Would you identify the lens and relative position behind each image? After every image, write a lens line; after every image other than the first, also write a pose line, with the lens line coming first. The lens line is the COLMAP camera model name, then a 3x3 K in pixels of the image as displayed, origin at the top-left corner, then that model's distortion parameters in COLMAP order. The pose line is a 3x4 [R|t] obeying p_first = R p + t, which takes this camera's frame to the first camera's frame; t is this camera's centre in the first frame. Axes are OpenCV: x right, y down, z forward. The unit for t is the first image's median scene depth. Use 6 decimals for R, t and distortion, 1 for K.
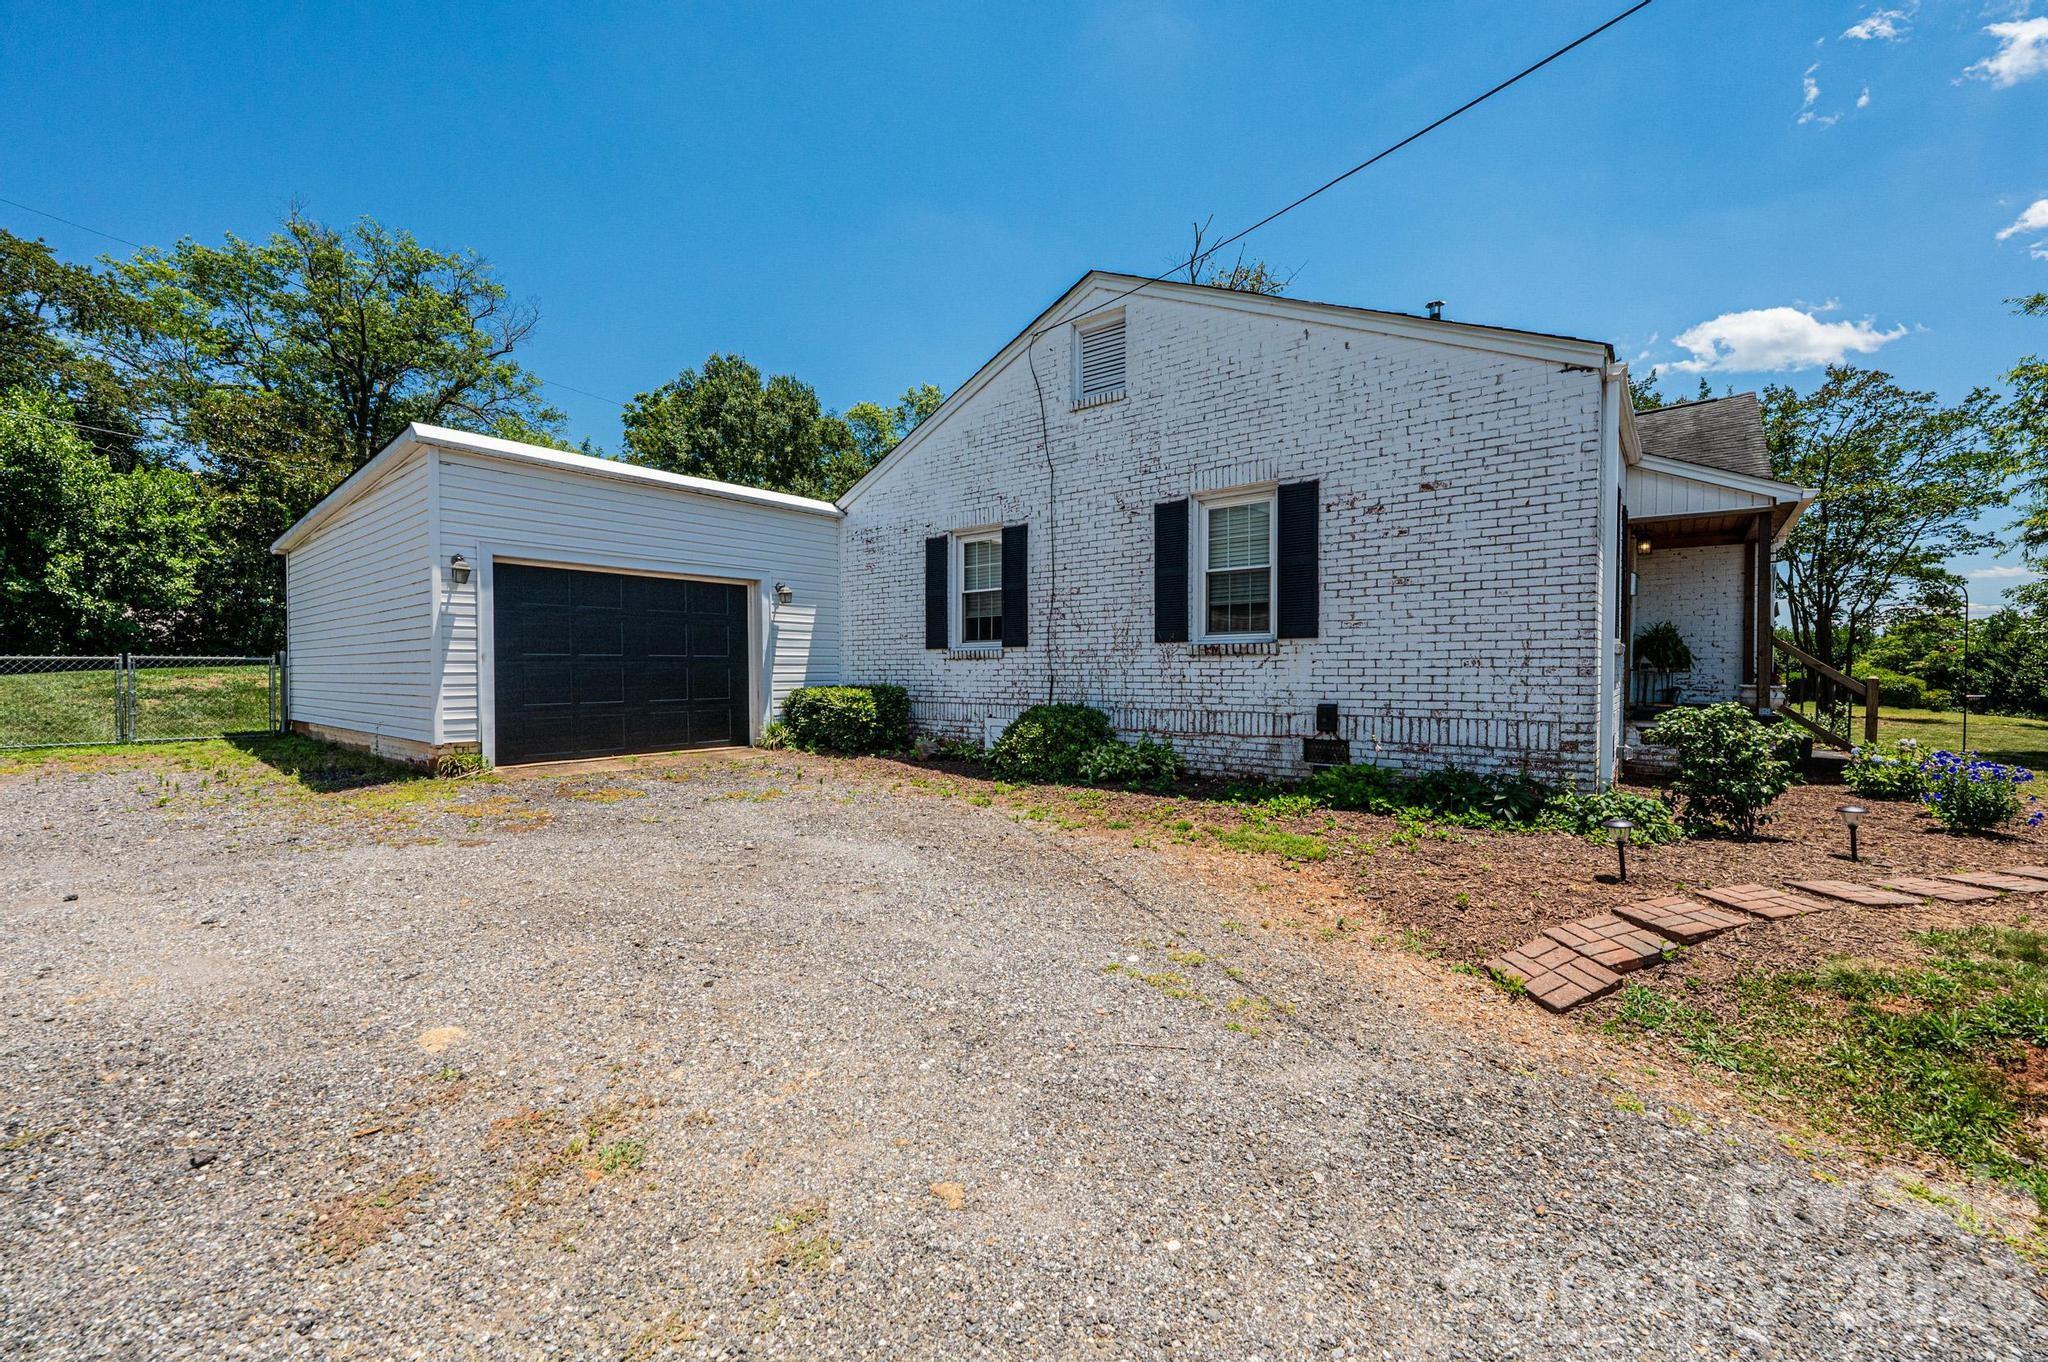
lens RADIAL K [[788.5, 0, 1020.4], [0, 788.5, 680.2], [0, 0, 1]] dist [-0.008712, -0.000015]
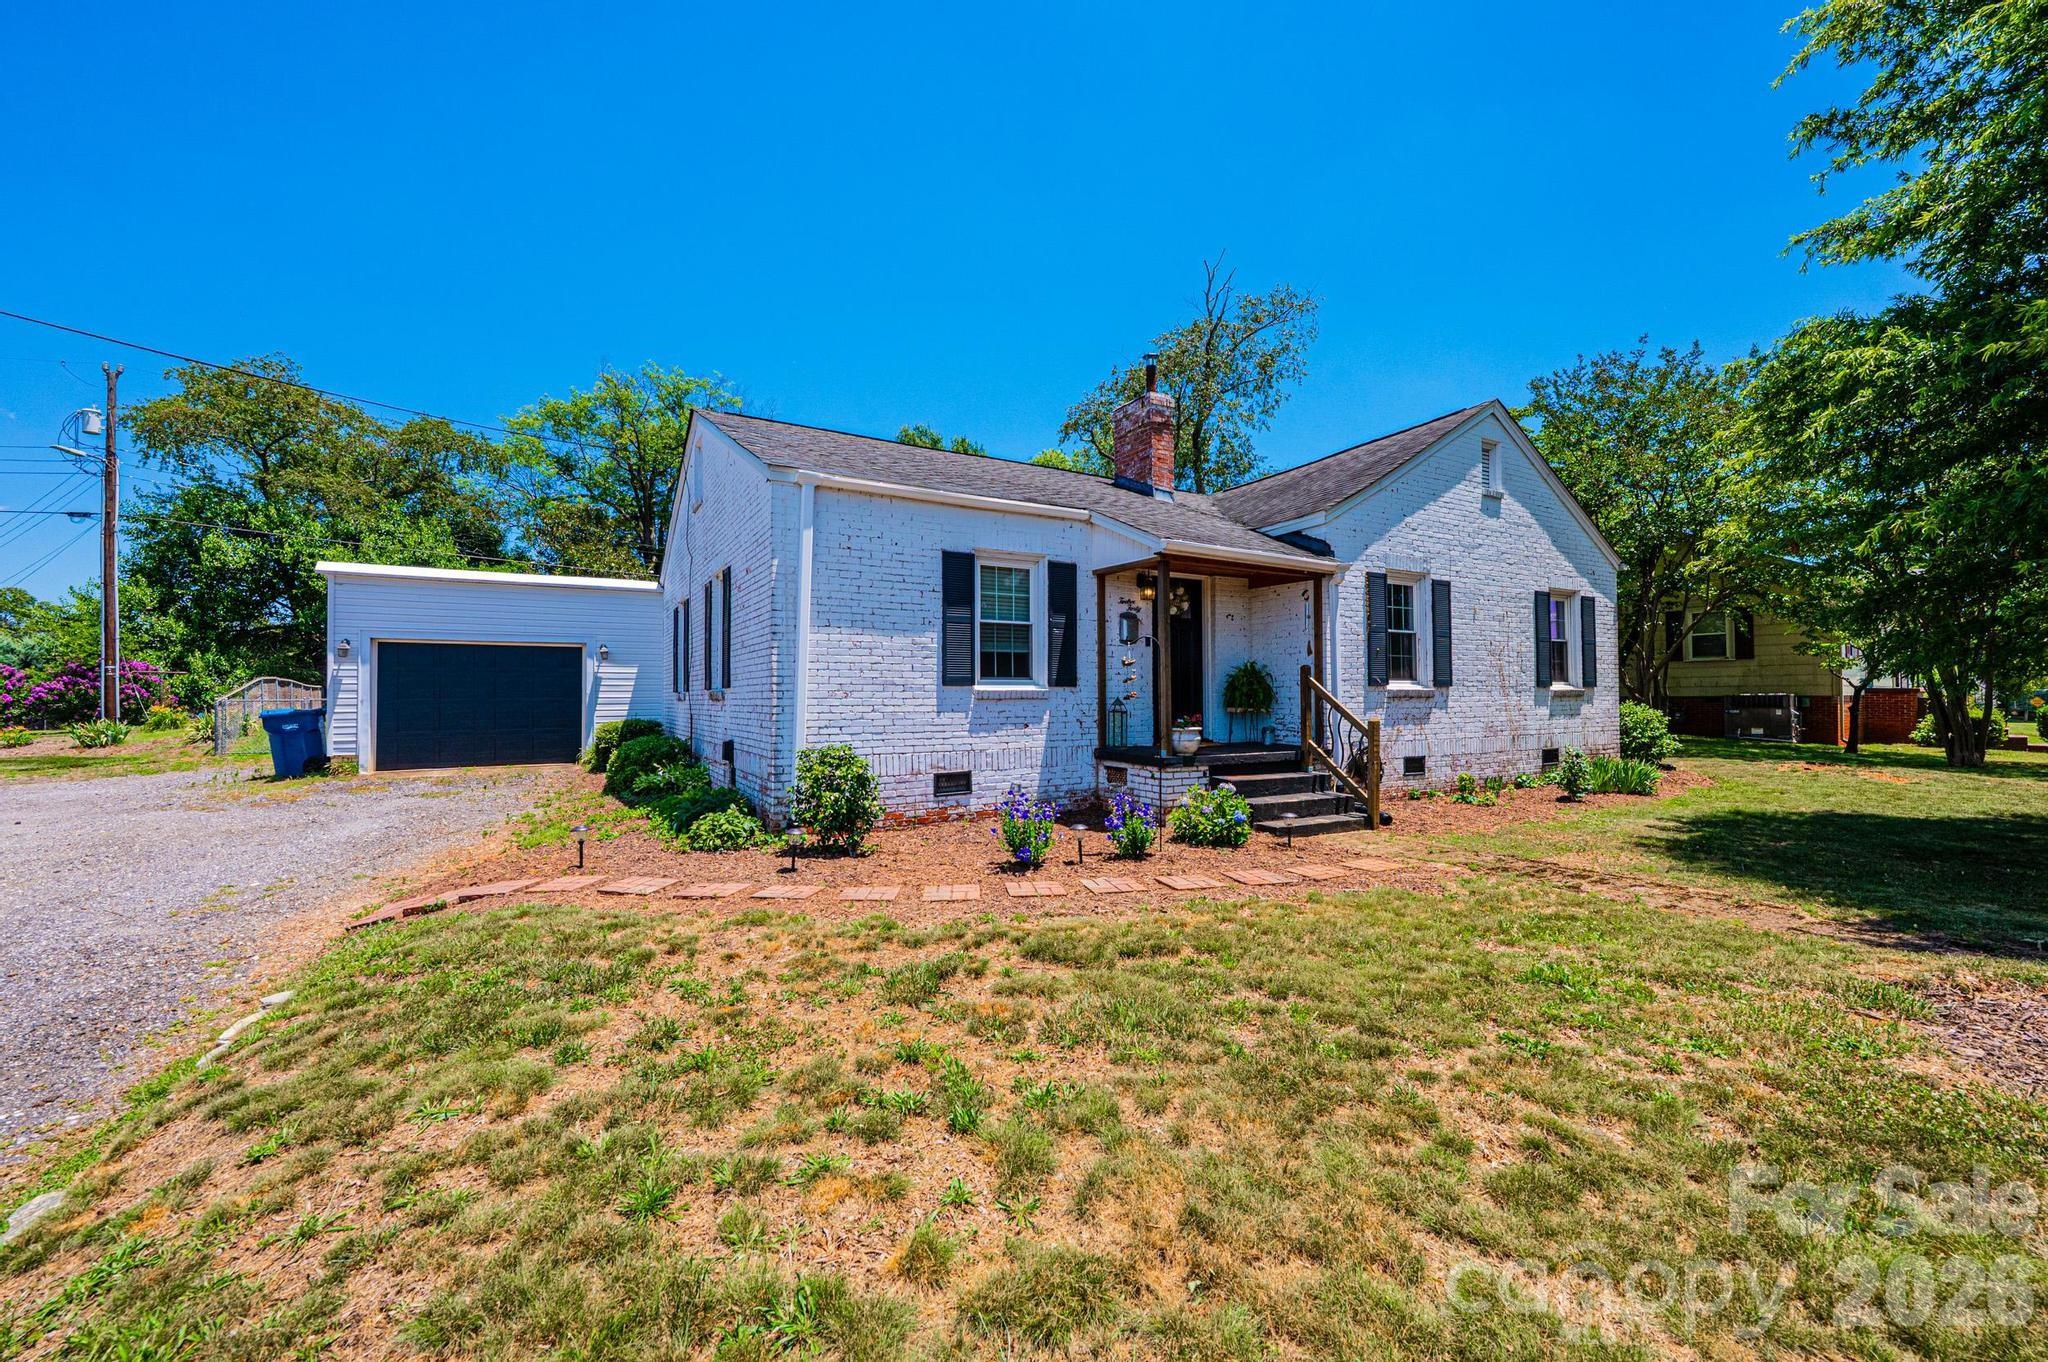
lens RADIAL K [[788.5, 0, 1024.7], [0, 788.5, 685.5], [0, 0, 1]] dist [-0.008712, -0.000015]
pose [[0.934517, -0.008043, -0.355828, 0.861986], [-0.002356, 0.999583, -0.028784, -0.015305], [0.355911, 0.027738, 0.934108, -0.017721]]
